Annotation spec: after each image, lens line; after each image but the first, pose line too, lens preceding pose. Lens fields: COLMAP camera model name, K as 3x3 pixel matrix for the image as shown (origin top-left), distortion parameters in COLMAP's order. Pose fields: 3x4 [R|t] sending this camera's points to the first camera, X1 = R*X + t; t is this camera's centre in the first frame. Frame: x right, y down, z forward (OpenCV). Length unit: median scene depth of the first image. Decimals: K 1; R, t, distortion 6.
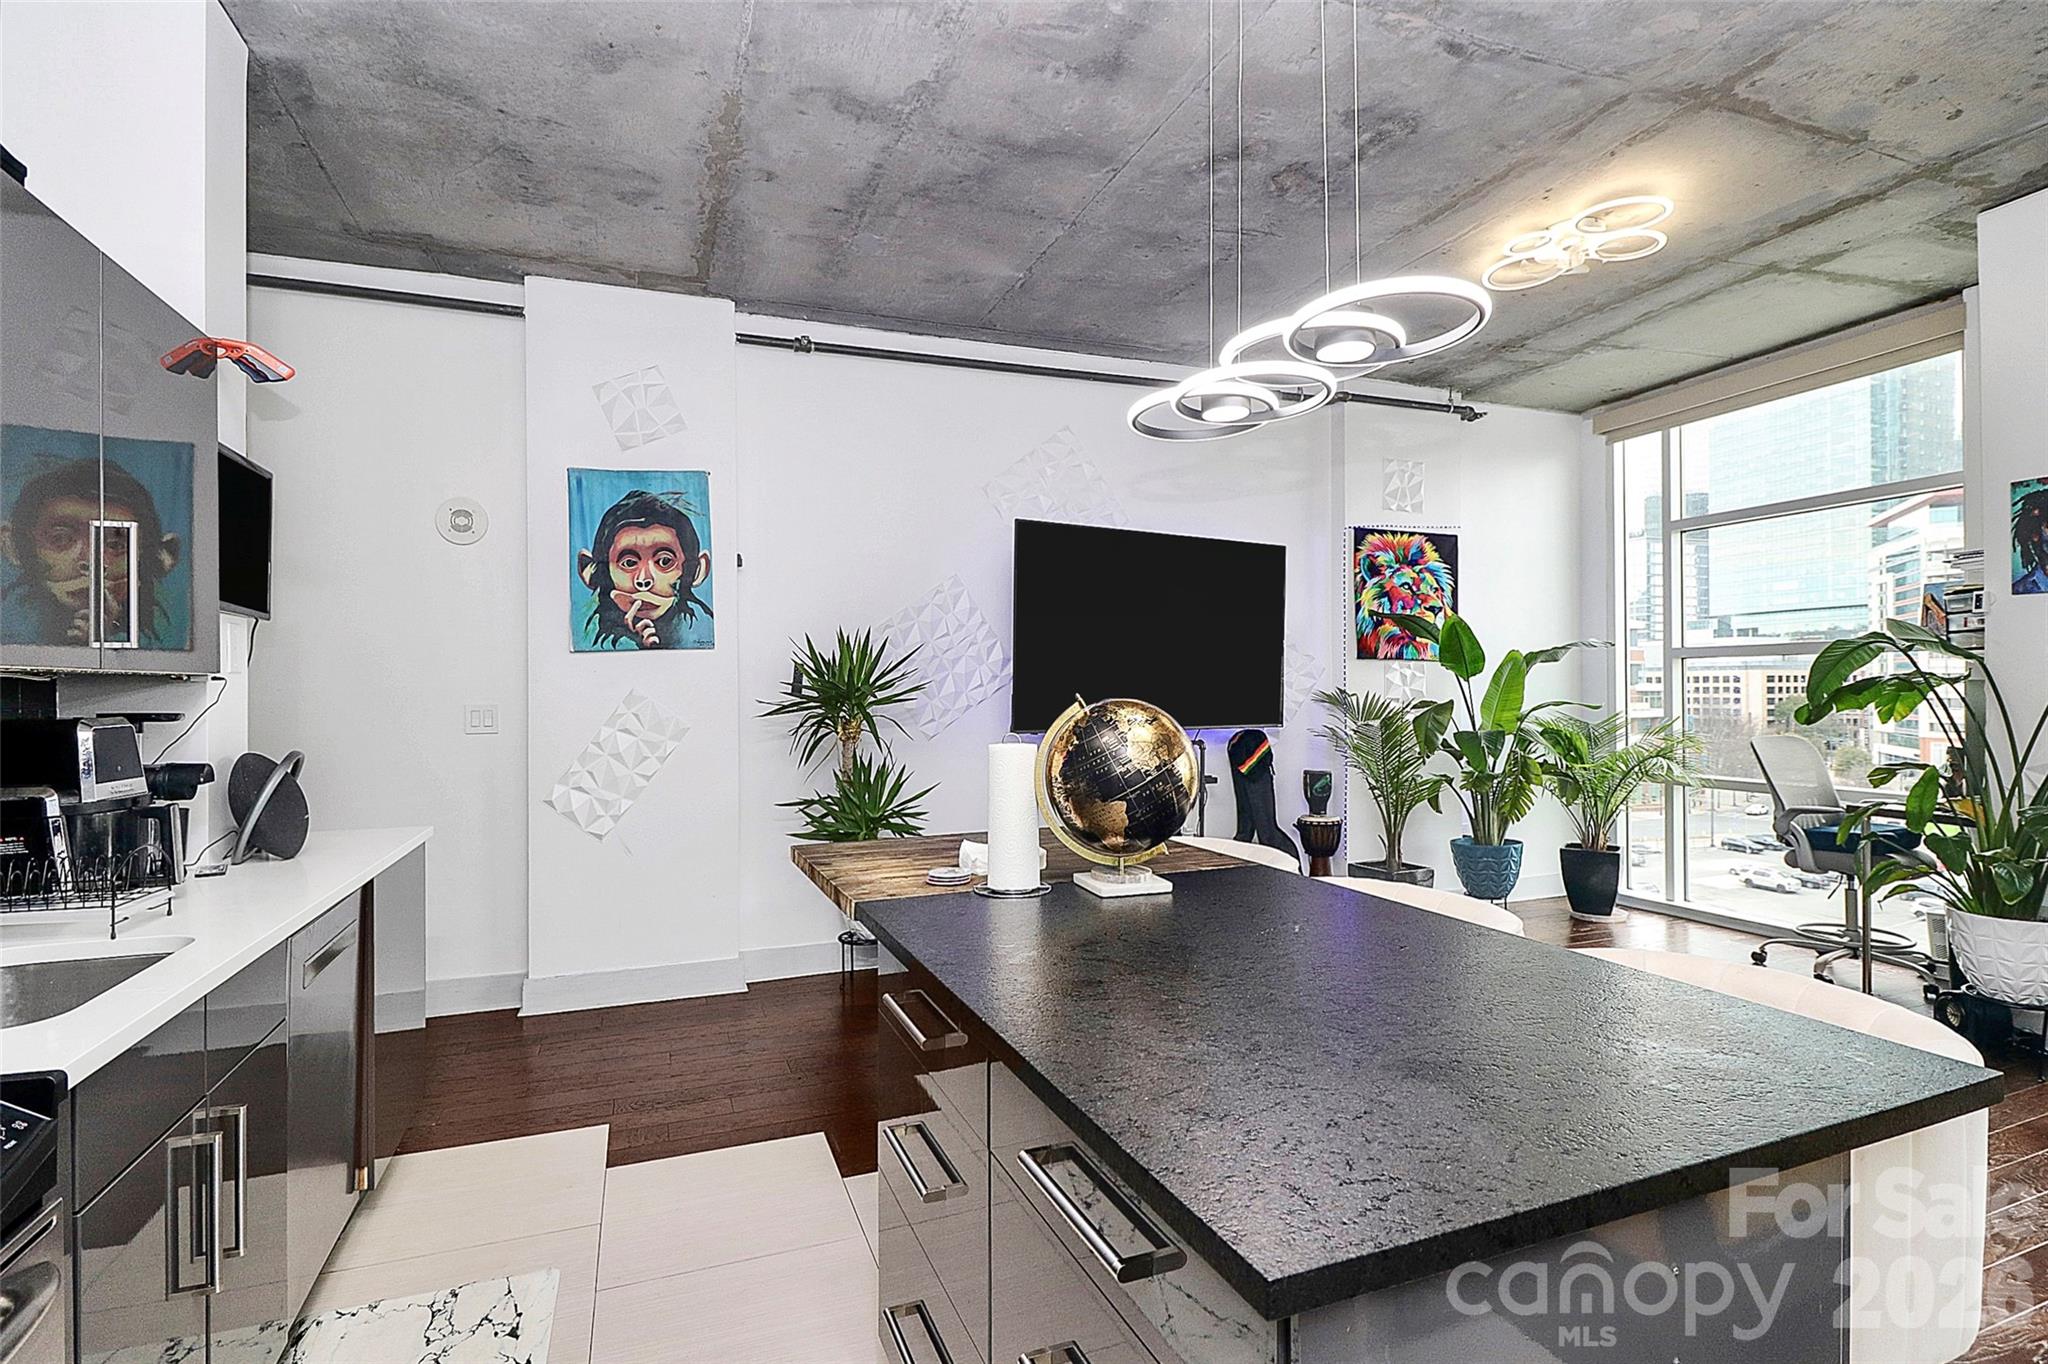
lens RADIAL K [[981.1, 0, 1054.2], [0, 981.1, 689.7], [0, 0, 1]] dist [0.002120, -0.010448]
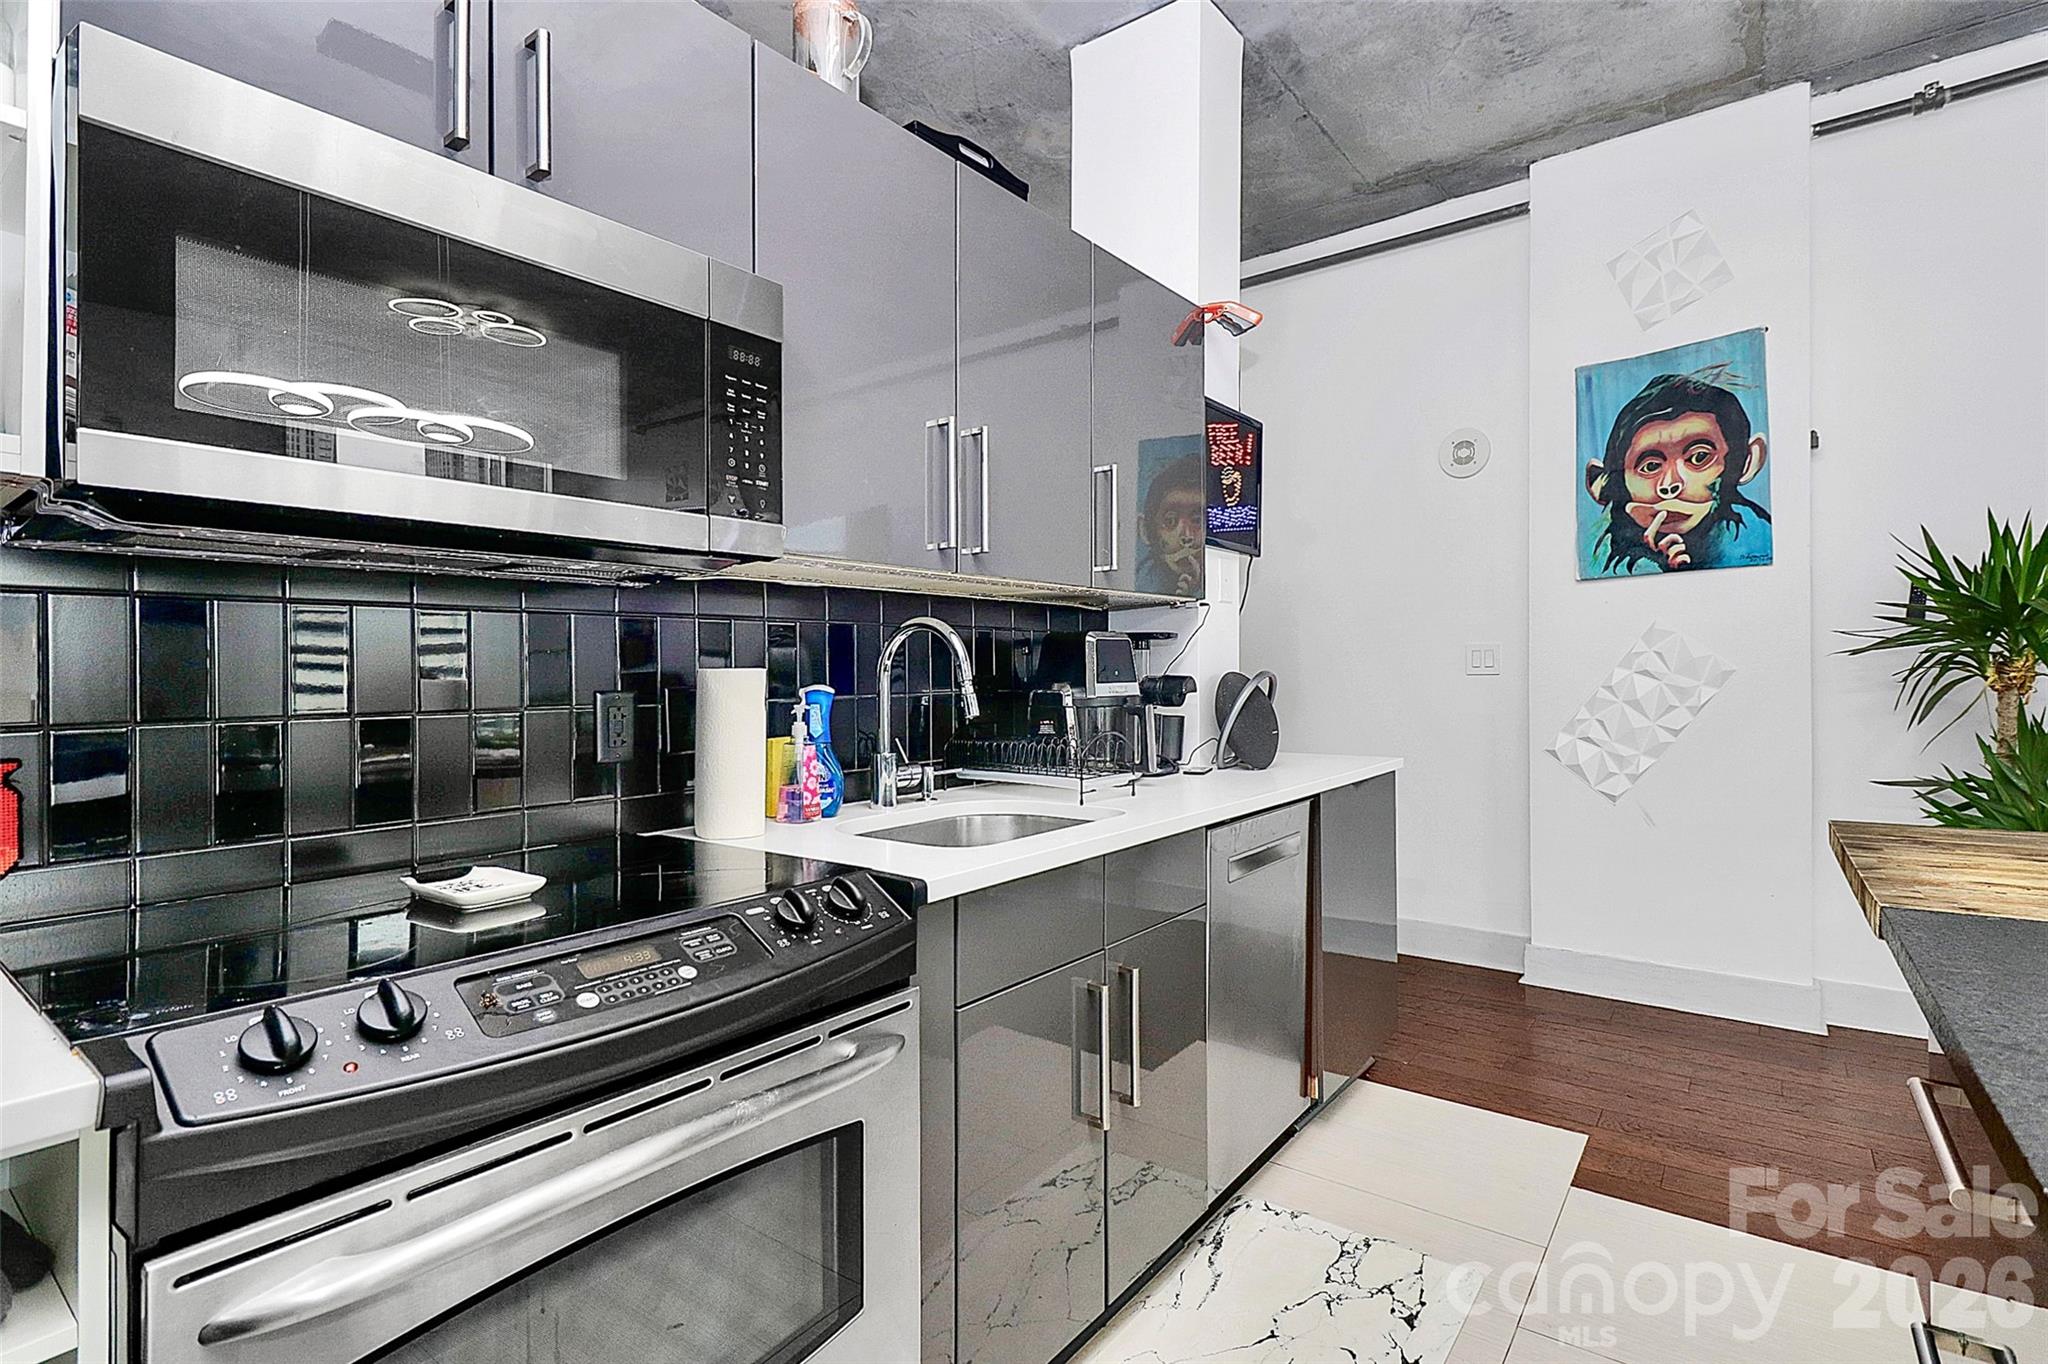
lens RADIAL K [[985.3, 0, 1031.0], [0, 985.3, 683.7], [0, 0, 1]] dist [0.049914, -0.046608]
pose [[0.505467, 0.013187, -0.862745, 0.024143], [0.004357, 0.999831, 0.017835, 0.033593], [0.862835, -0.012774, 0.505324, 0.132793]]
